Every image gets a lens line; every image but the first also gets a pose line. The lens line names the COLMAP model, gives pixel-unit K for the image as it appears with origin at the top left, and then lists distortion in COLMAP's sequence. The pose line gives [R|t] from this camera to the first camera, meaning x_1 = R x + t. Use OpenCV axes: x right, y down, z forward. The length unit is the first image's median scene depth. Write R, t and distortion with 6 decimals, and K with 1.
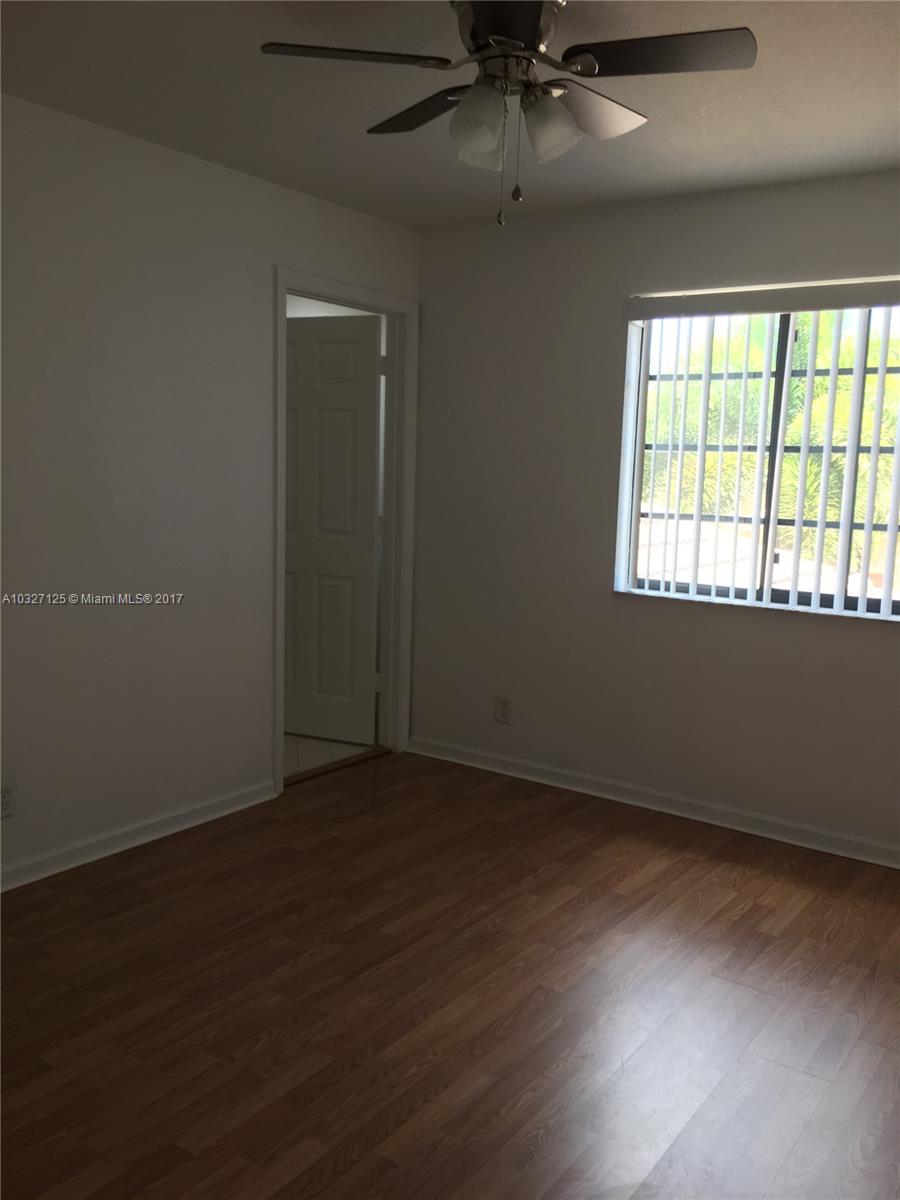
lens RADIAL K [[1019.3, 0, 454.5], [0, 1019.3, 602.8], [0, 0, 1]] dist [0.065963, -0.076097]
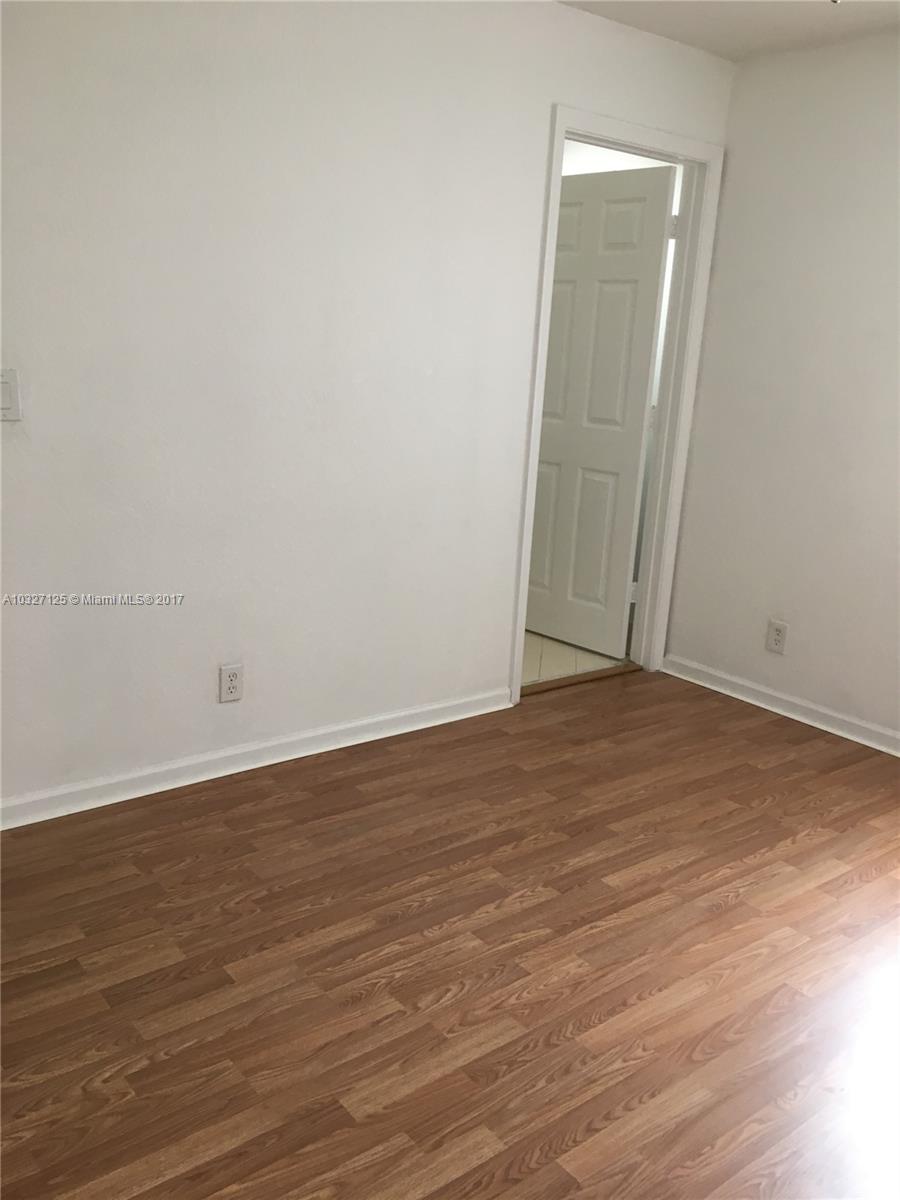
lens RADIAL K [[1019.3, 0, 456.7], [0, 1019.3, 609.9], [0, 0, 1]] dist [0.065963, -0.076097]
pose [[0.961644, 0.093829, -0.257753, 0.011640], [-0.064077, 0.990519, 0.121514, -0.009278], [0.266711, -0.100337, 0.958539, 0.128219]]
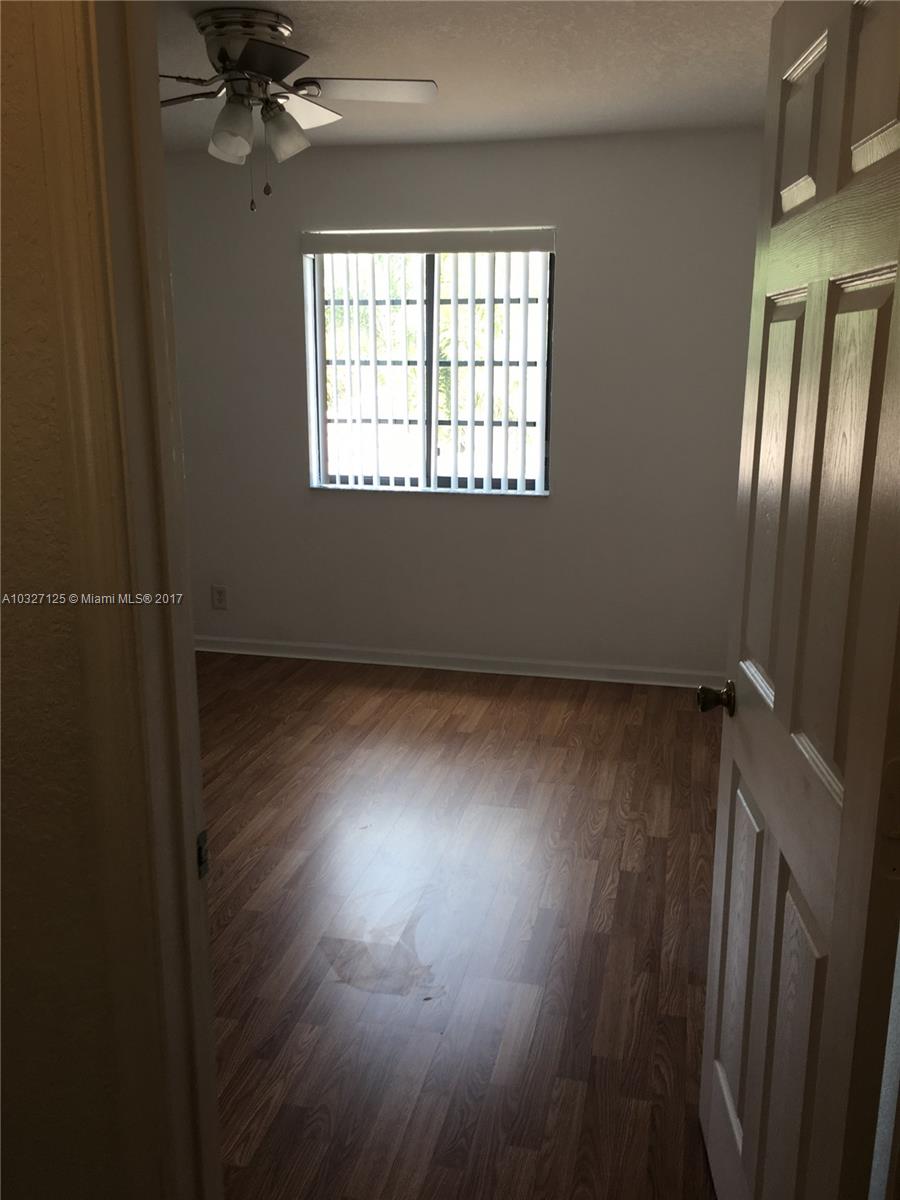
lens RADIAL K [[1019.3, 0, 457.7], [0, 1019.3, 603.6], [0, 0, 1]] dist [0.065963, -0.076097]
pose [[0.925615, -0.118127, 0.359560, -0.157453], [0.077070, 0.988967, 0.126506, -0.017991], [-0.370537, -0.089385, 0.924507, -0.214053]]
